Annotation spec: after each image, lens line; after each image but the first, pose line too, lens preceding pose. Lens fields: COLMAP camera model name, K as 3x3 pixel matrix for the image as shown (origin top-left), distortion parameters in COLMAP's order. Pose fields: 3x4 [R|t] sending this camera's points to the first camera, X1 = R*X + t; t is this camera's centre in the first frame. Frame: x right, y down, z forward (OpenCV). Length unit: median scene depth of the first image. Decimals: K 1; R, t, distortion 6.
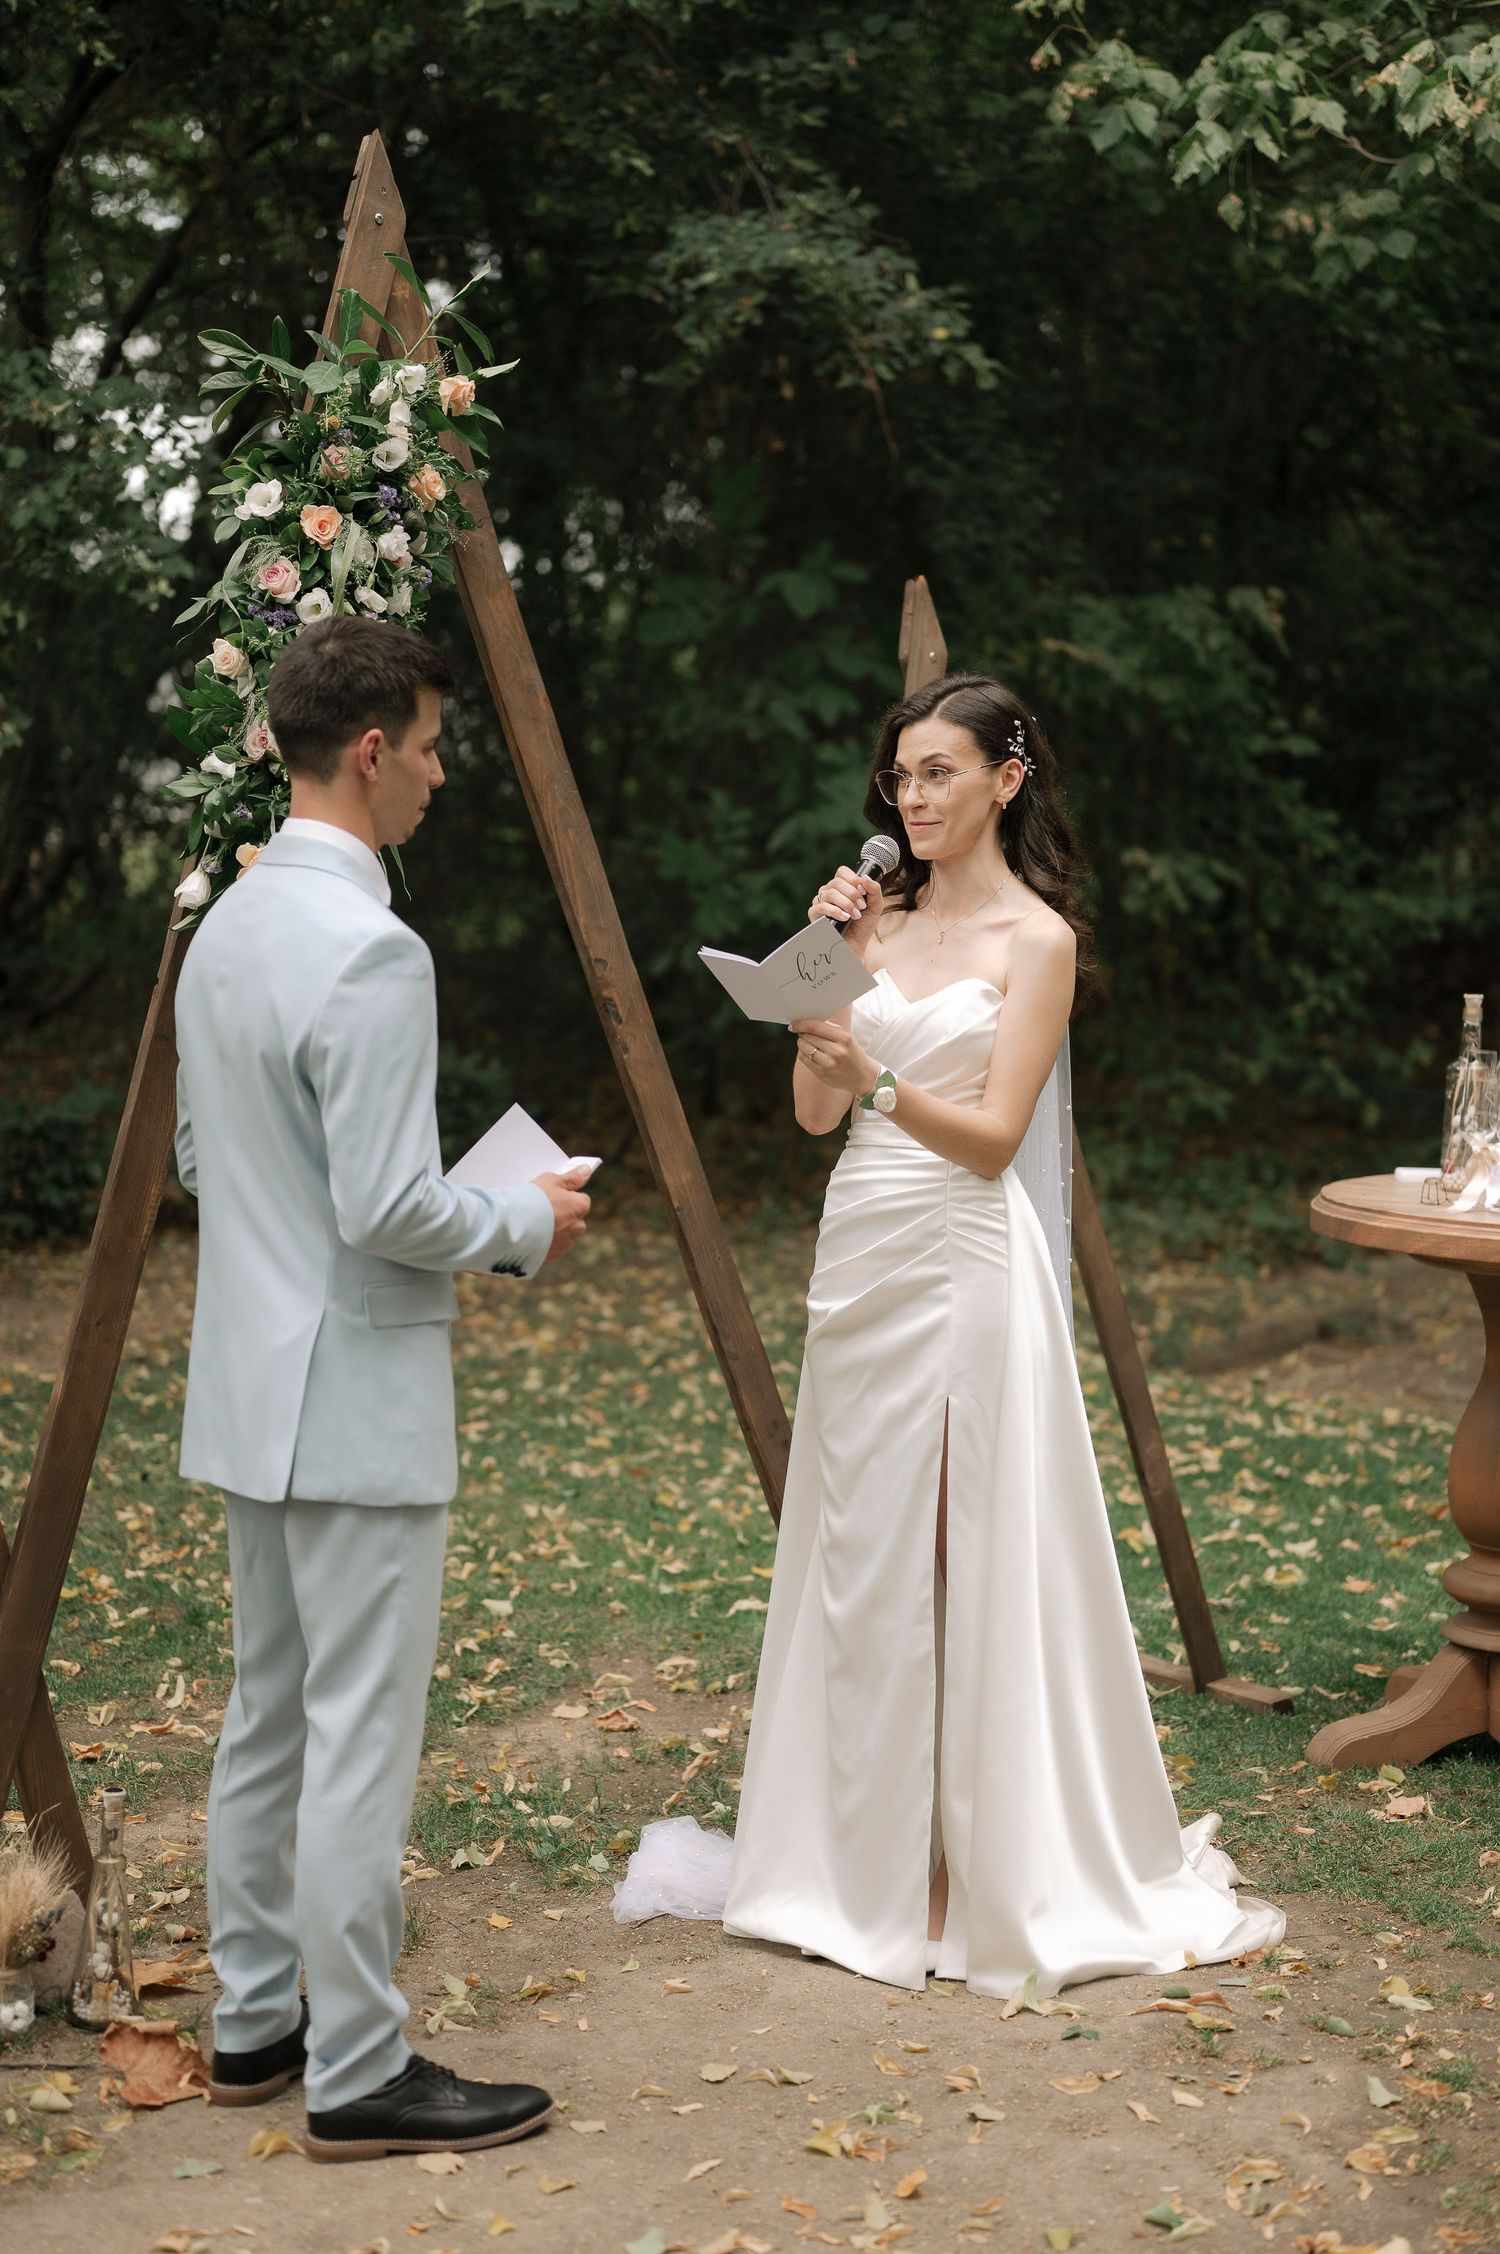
lens RADIAL K [[3290.8, 0, 753.2], [0, 3290.8, 1205.0], [0, 0, 1]] dist [0.016212, 0.044791]
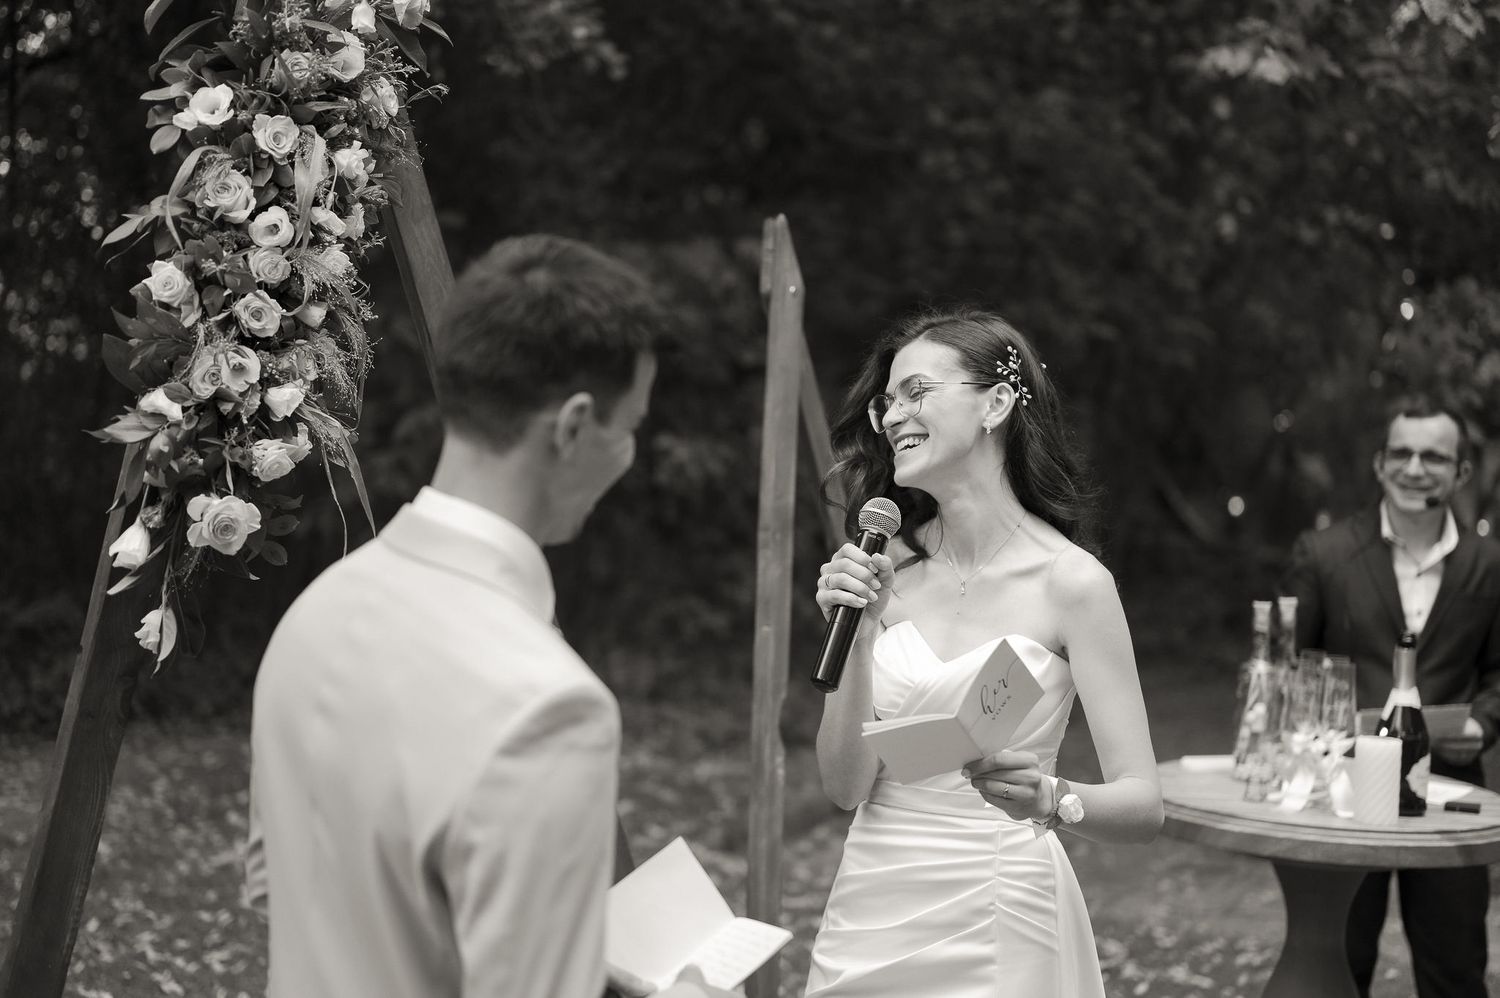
lens RADIAL K [[2190.0, 0, 750.0], [0, 2190.0, 499.0], [0, 0, 1]] dist [0.016212, 0.044791]
pose [[0.974242, -0.007021, 0.225396, -0.140706], [0.022735, 0.997481, -0.067196, -0.065699], [-0.224357, 0.070590, 0.971947, 0.400608]]
